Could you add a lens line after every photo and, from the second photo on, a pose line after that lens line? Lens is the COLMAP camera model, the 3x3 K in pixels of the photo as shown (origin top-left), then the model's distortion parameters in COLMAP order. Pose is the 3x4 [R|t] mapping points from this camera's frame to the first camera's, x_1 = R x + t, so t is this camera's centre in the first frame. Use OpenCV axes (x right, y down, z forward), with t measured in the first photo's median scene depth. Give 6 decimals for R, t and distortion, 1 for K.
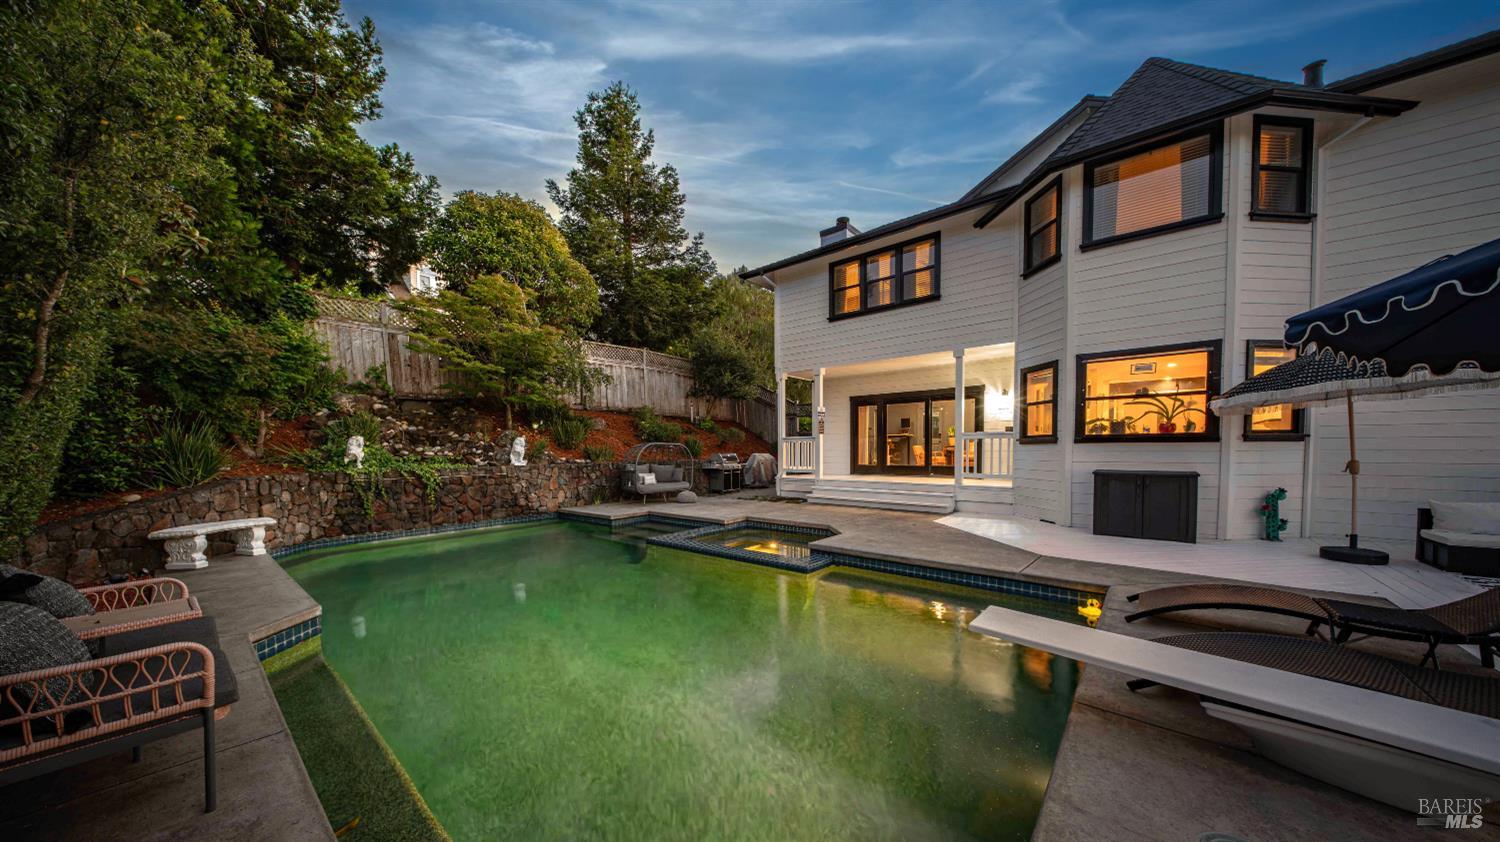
lens RADIAL K [[475.9, 0, 745.3], [0, 475.9, 468.5], [0, 0, 1]] dist [0.000300, -0.003264]
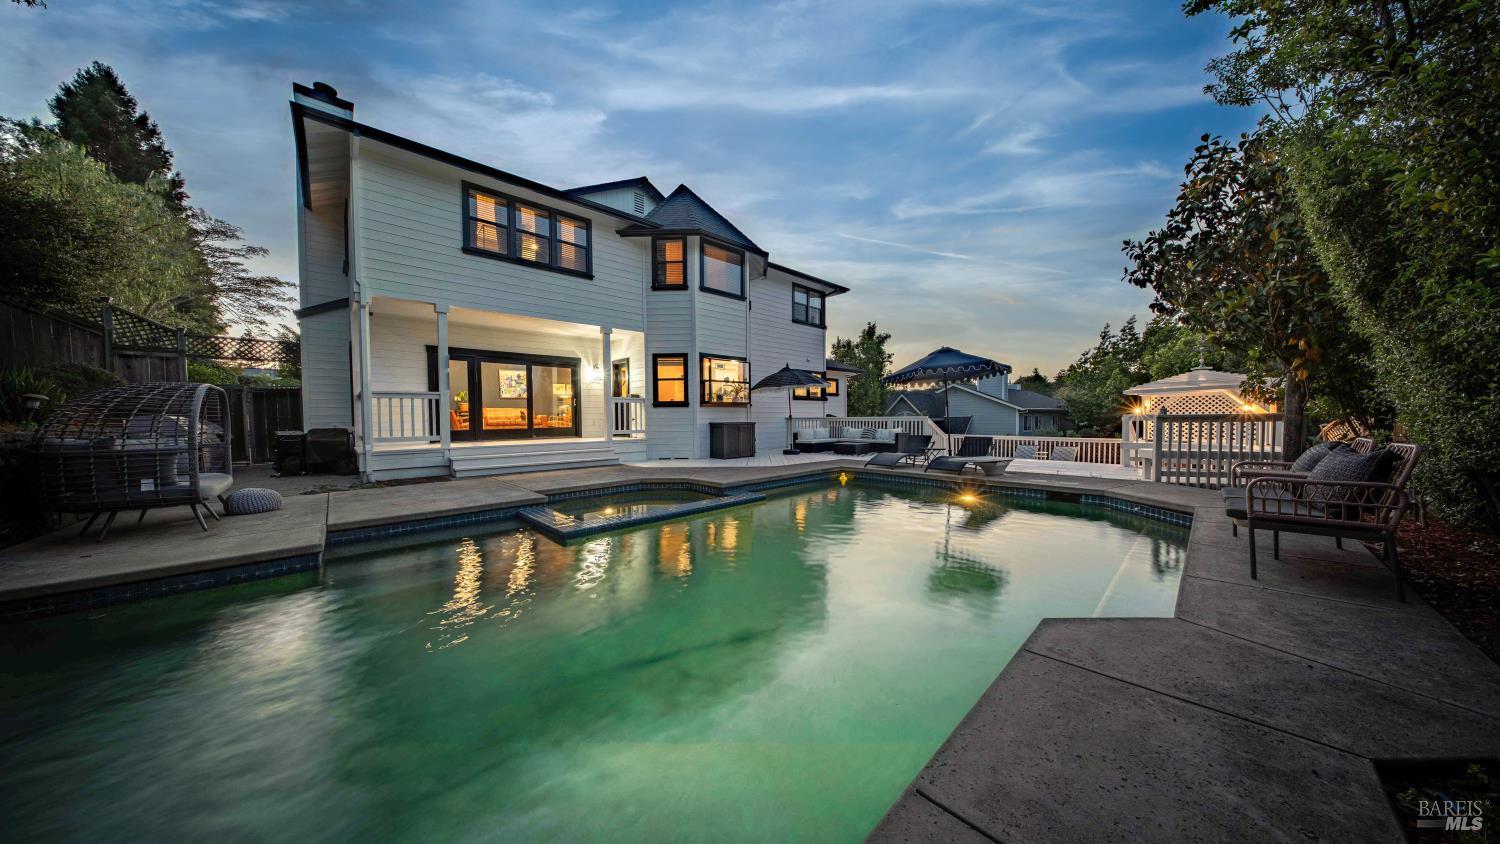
lens RADIAL K [[437.9, 0, 750.0], [0, 437.9, 422.0], [0, 0, 1]] dist [0.000905, -0.002049]
pose [[0.109060, -0.004204, 0.994026, -0.590404], [0.051223, 0.998686, -0.001396, 0.007095], [-0.992714, 0.051070, 0.109133, 0.521020]]
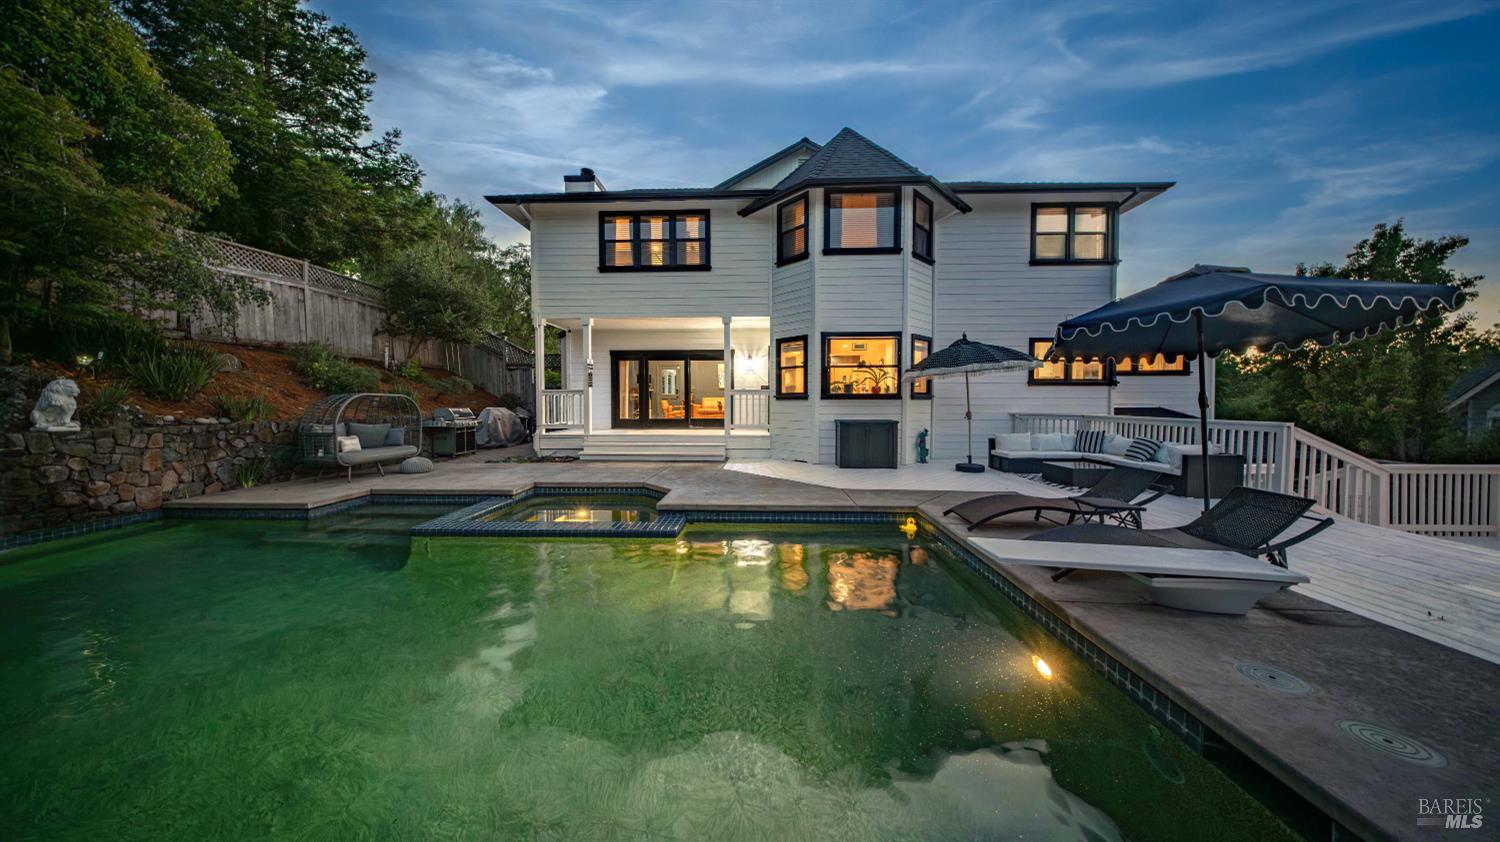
lens RADIAL K [[443.9, 0, 745.1], [0, 443.9, 411.8], [0, 0, 1]] dist [0.000432, -0.002442]
pose [[0.788836, -0.007789, 0.614555, -0.168870], [0.020889, 0.999682, -0.014144, -0.005333], [-0.614249, 0.023995, 0.788747, 0.131676]]
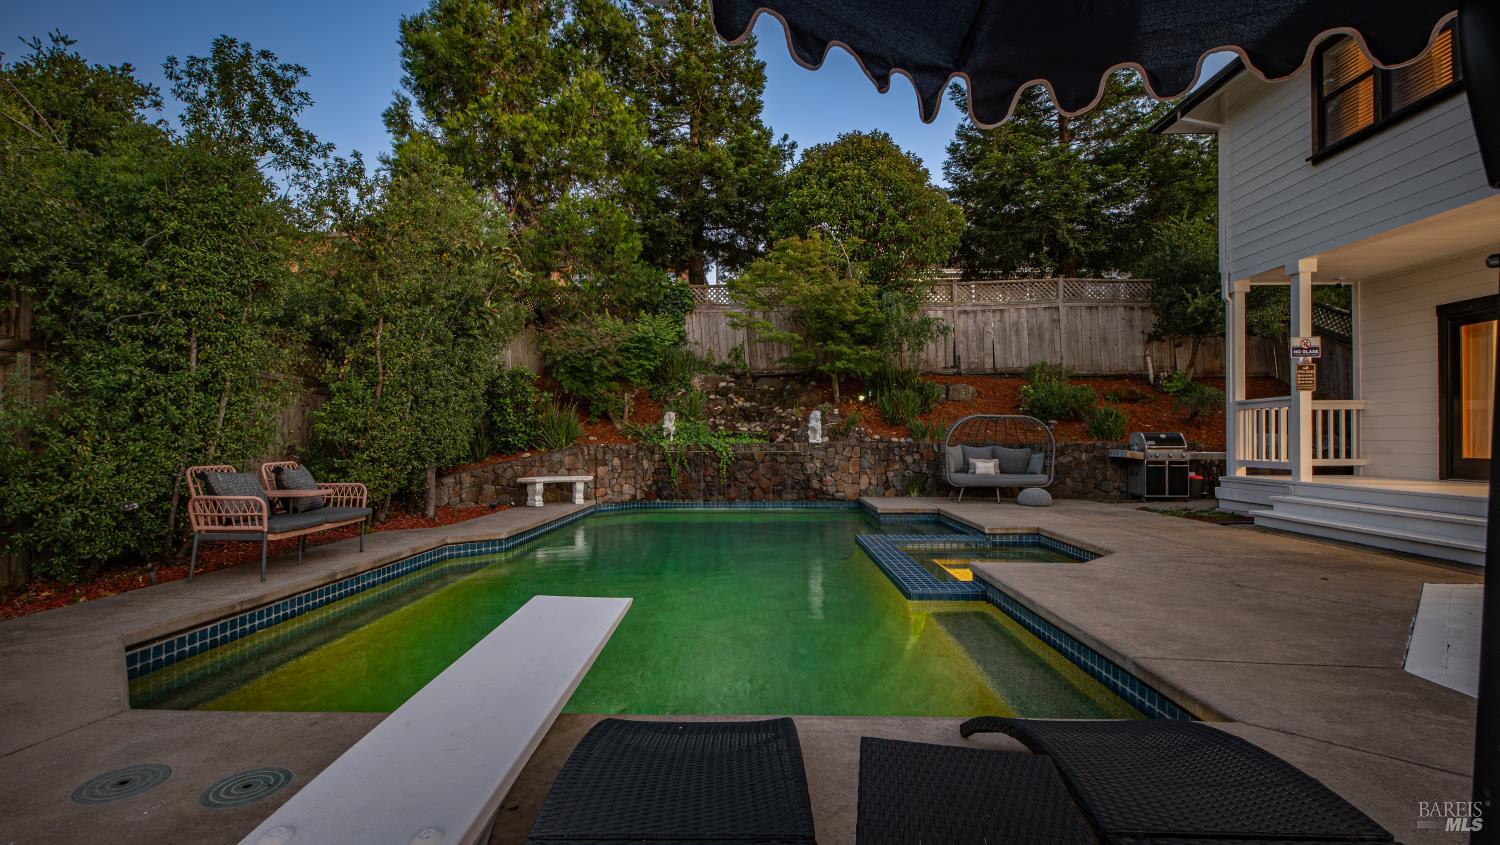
lens RADIAL K [[668.9, 0, 746.5], [0, 668.9, 433.4], [0, 0, 1]] dist [0.014416, -0.011416]
pose [[0.618220, 0.003183, -0.785999, 0.419314], [-0.037105, 0.998995, -0.025140, 0.012175], [0.785129, 0.044706, 0.617717, 0.137808]]
